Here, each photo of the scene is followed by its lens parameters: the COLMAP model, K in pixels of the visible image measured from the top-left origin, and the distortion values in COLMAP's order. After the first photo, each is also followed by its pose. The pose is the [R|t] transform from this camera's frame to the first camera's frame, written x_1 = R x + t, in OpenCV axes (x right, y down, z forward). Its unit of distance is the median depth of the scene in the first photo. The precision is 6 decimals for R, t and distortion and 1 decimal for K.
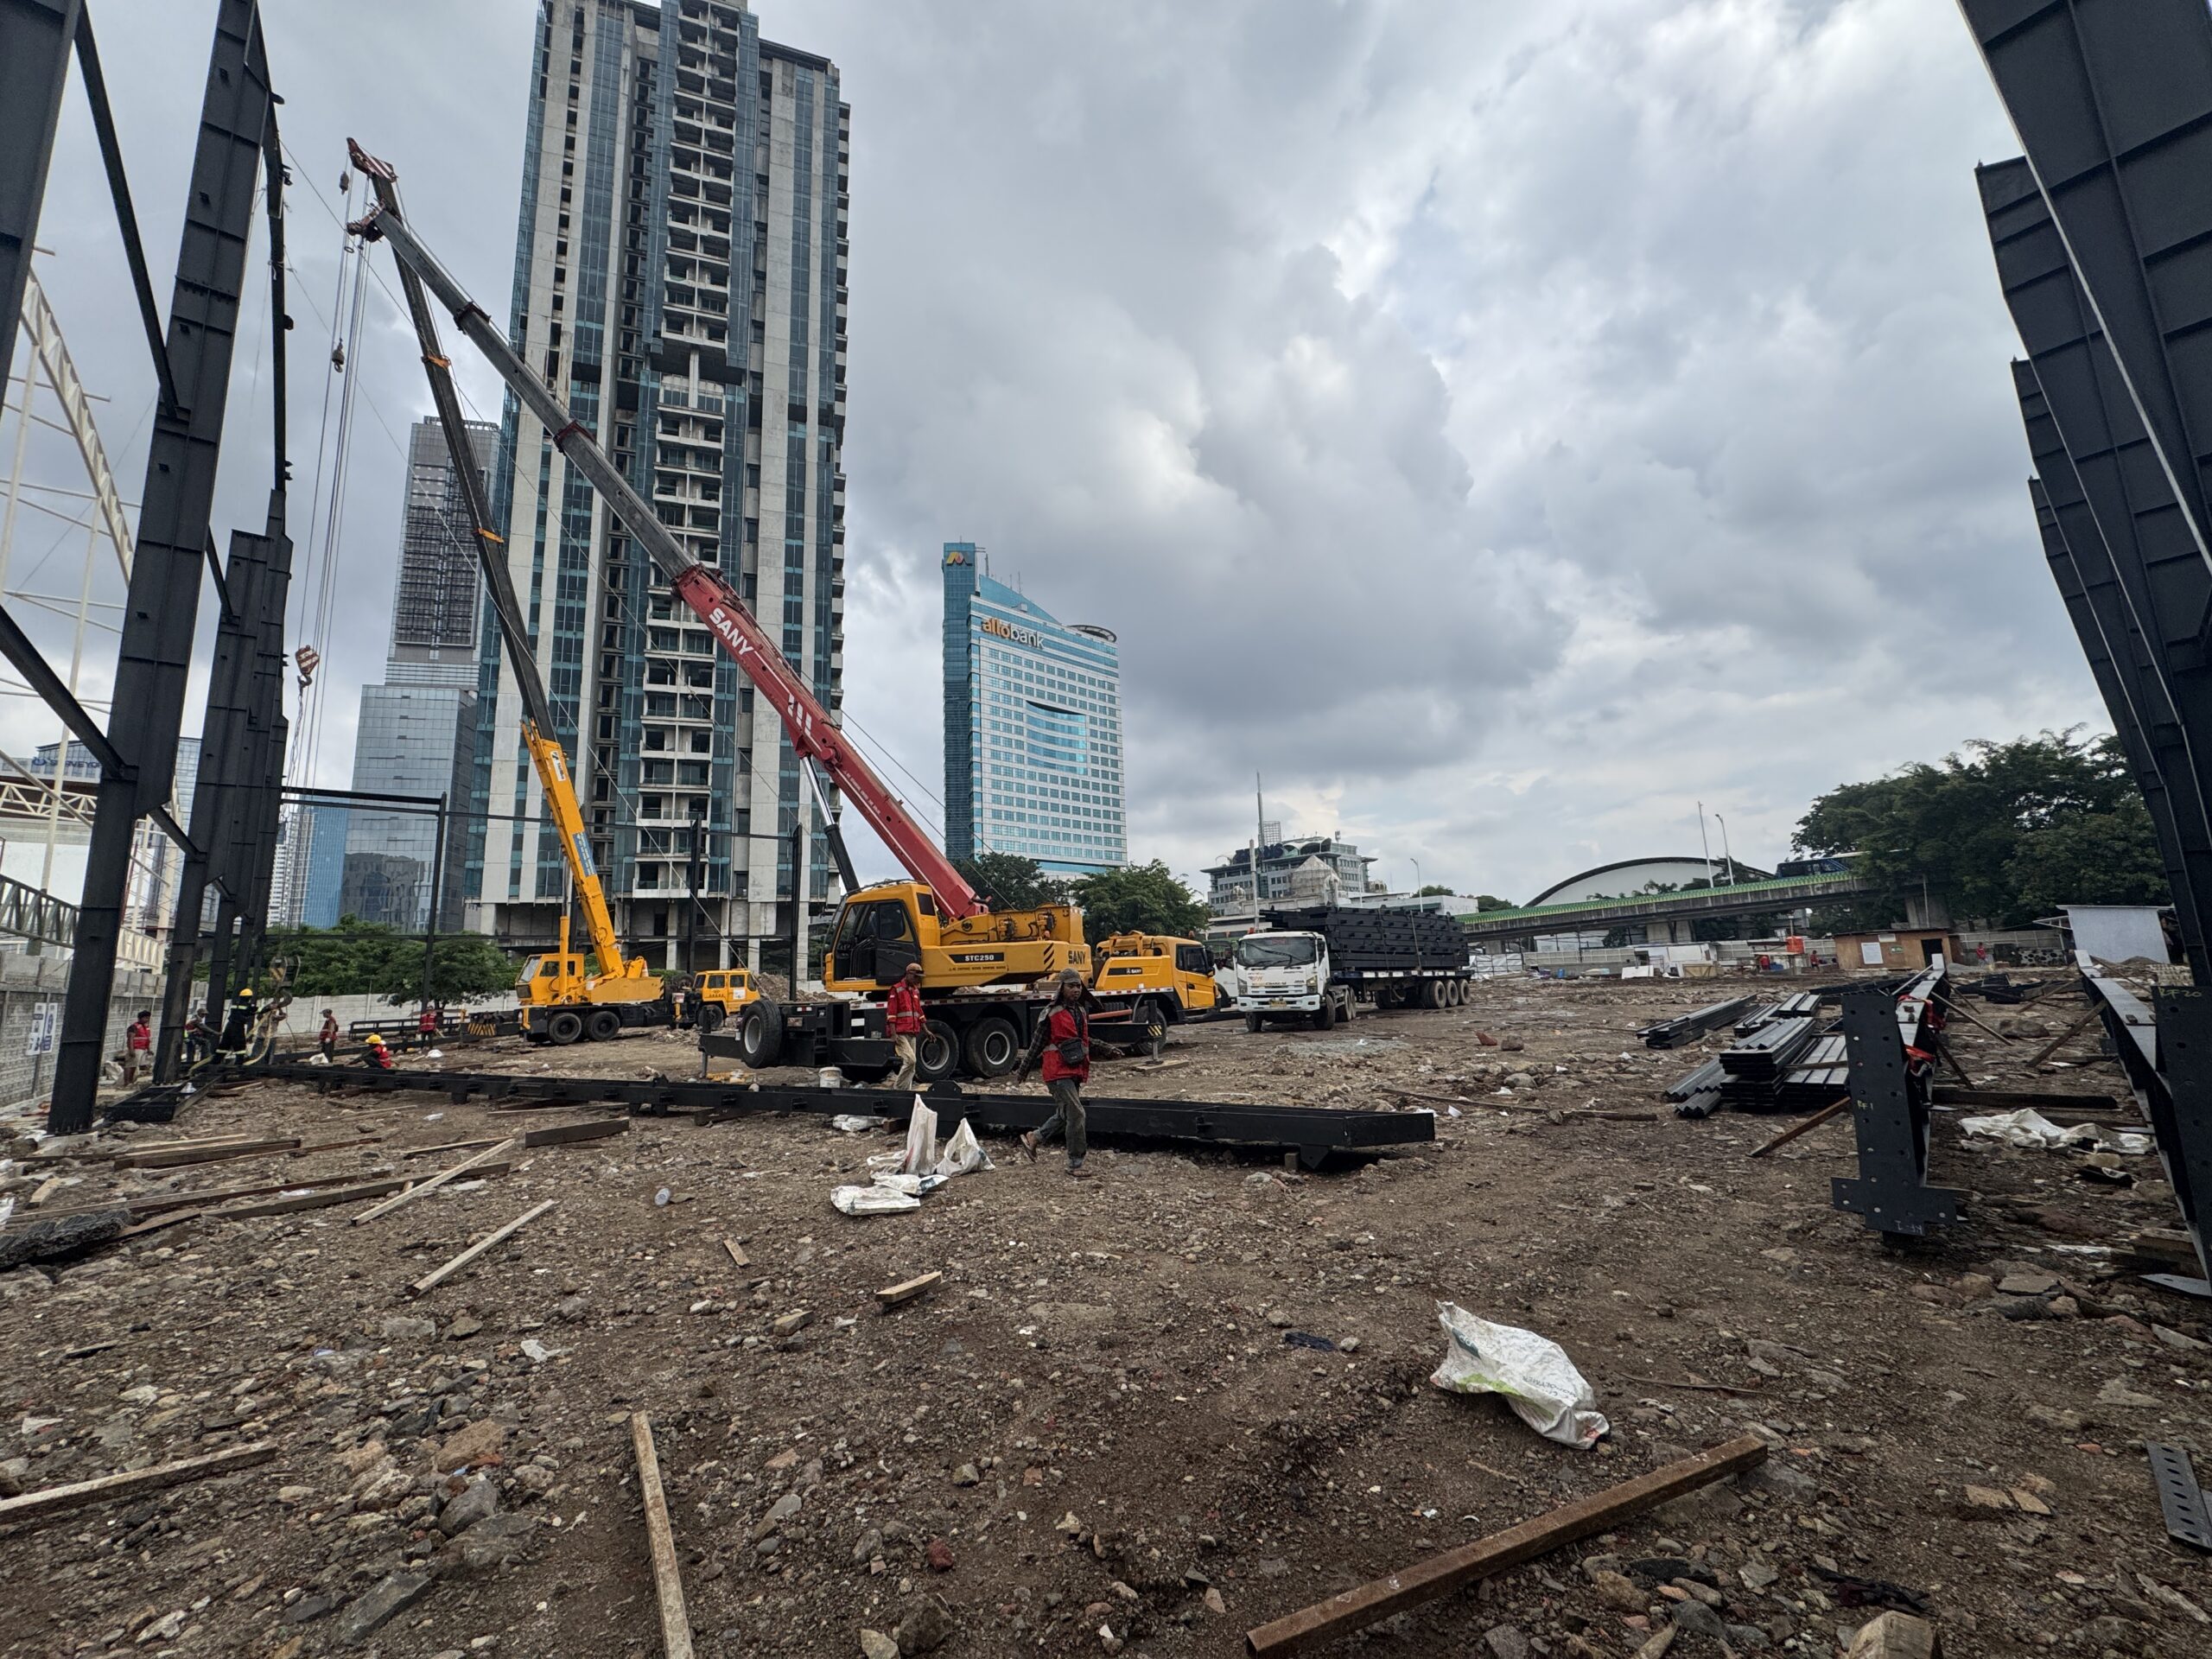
lens RADIAL K [[881.7, 0, 1098.2], [0, 881.7, 836.1], [0, 0, 1]] dist [-0.002694, -0.000330]
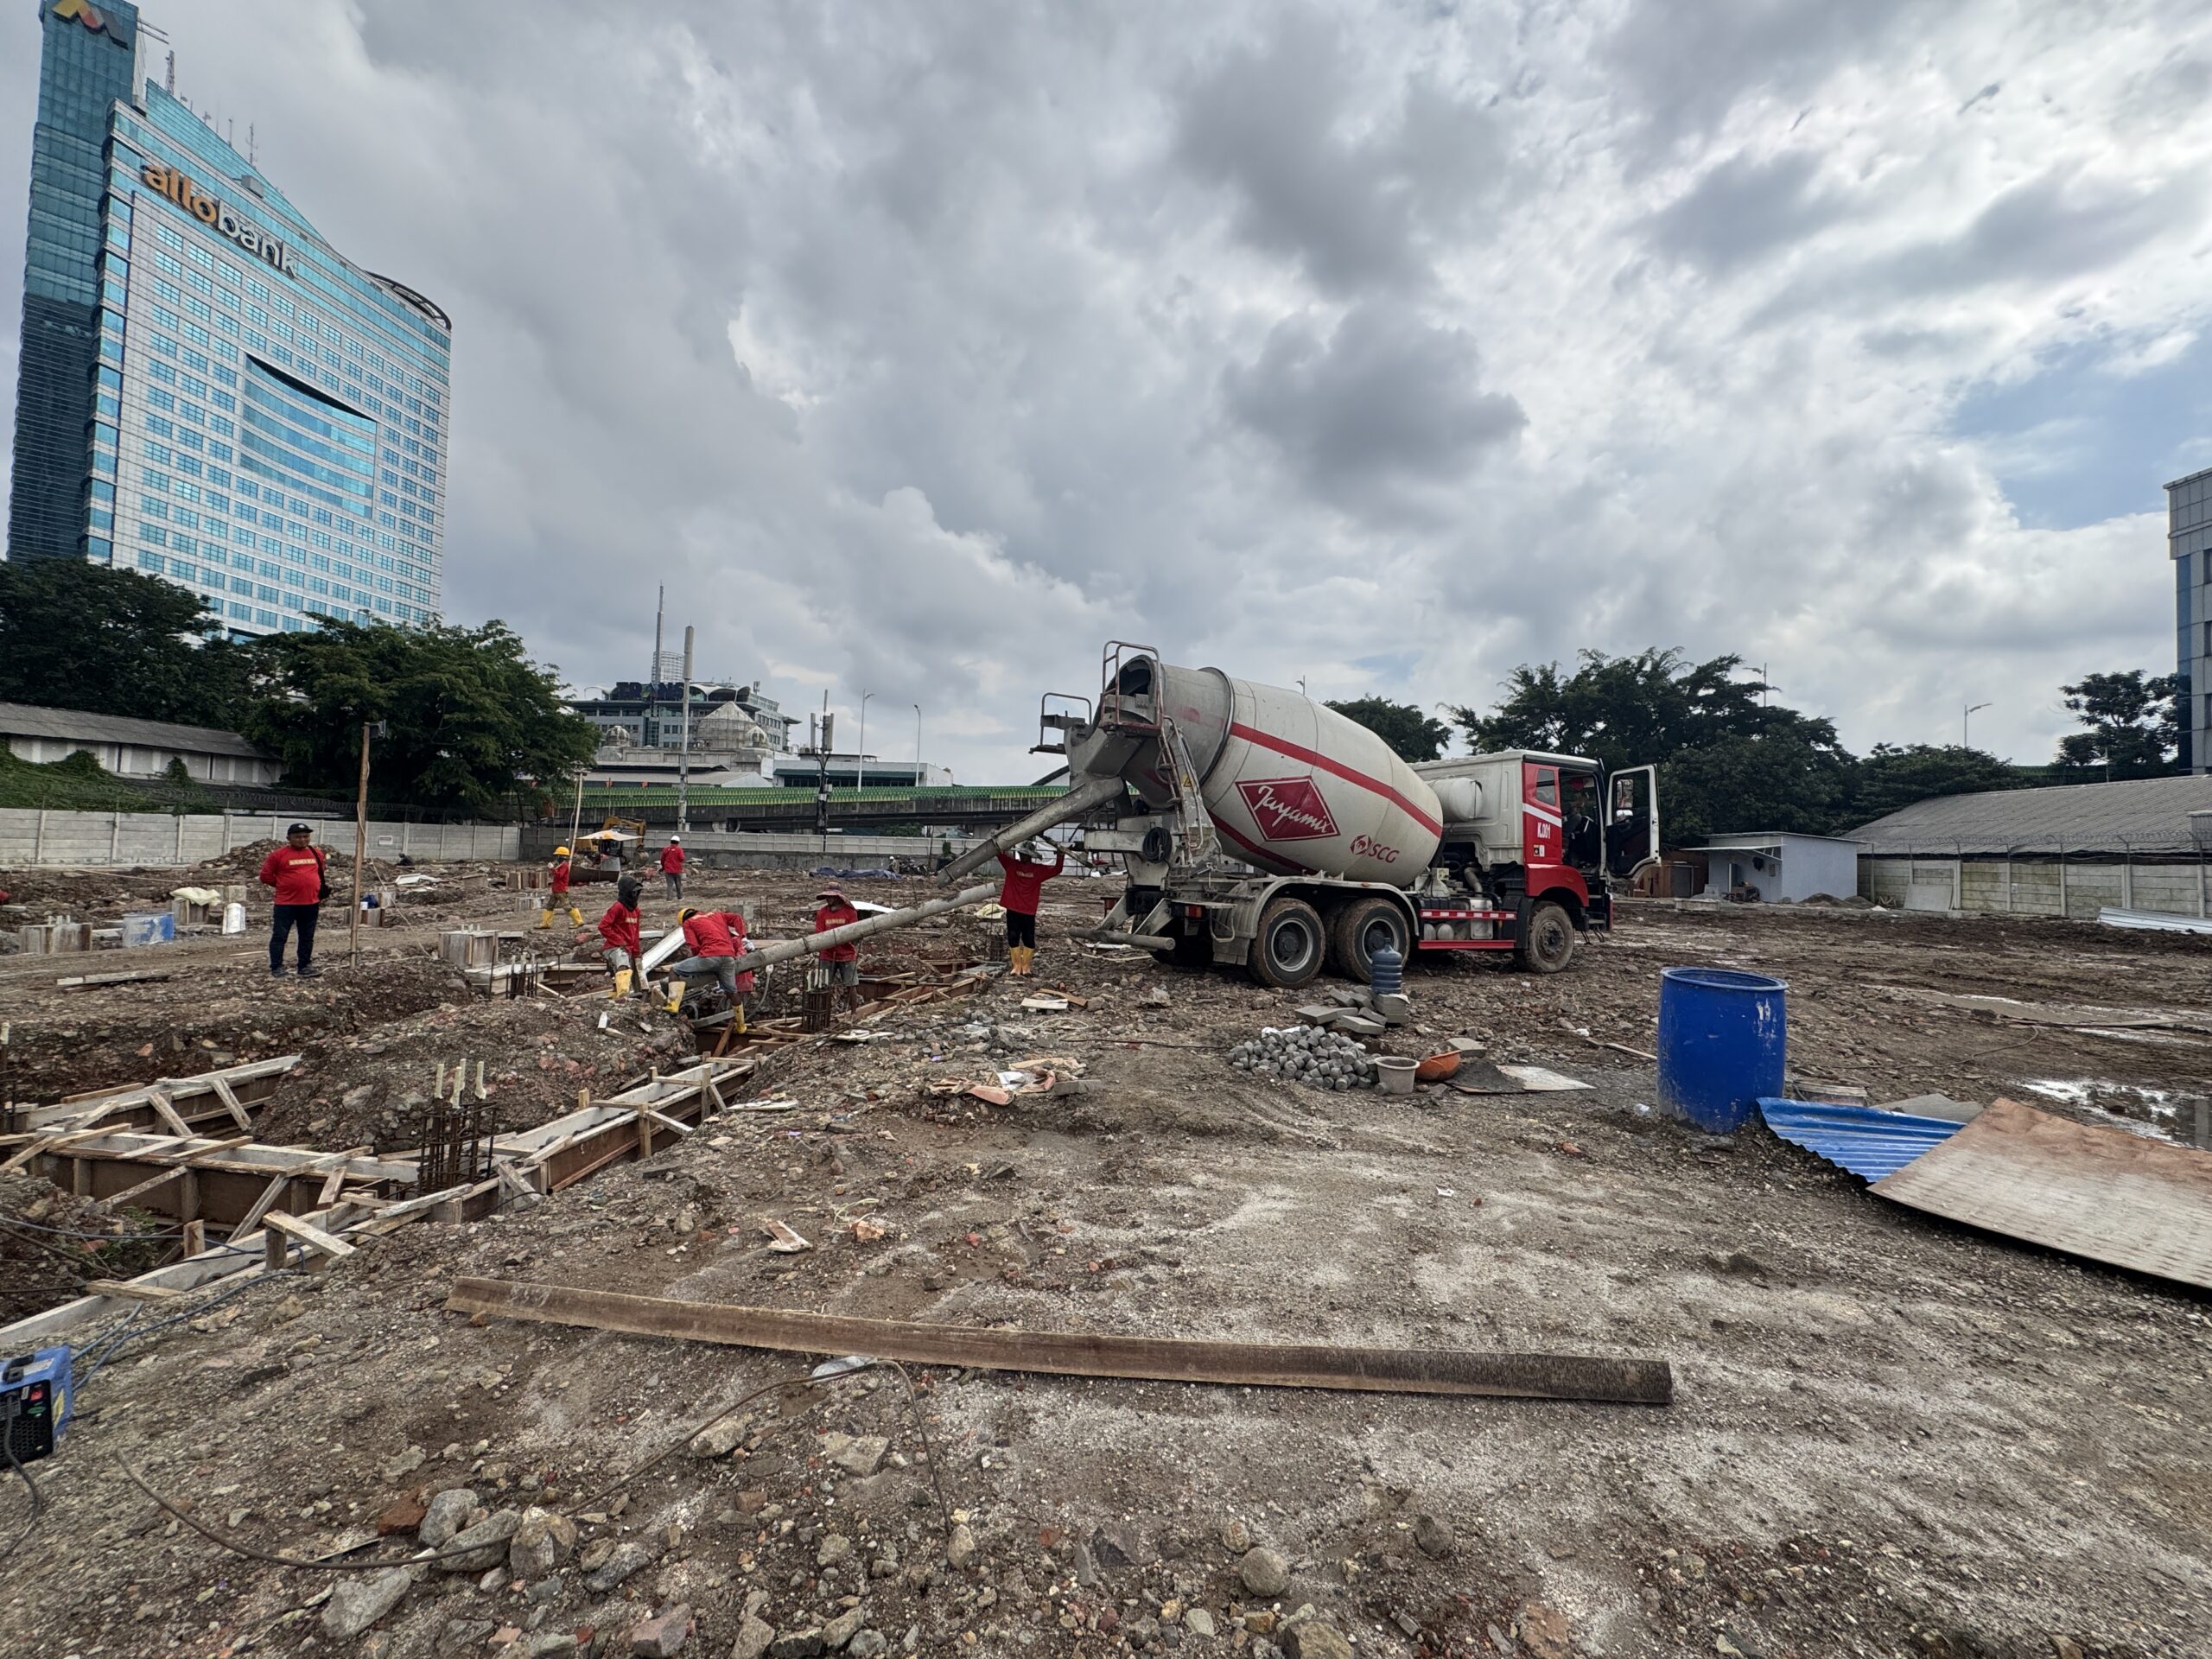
lens RADIAL K [[881.7, 0, 1109.2], [0, 881.7, 824.9], [0, 0, 1]] dist [-0.002694, -0.000330]
pose [[0.765870, 0.080622, 0.637921, 0.009762], [-0.156057, 0.985751, 0.062775, 0.026624], [-0.623771, -0.147629, 0.767539, 0.160649]]
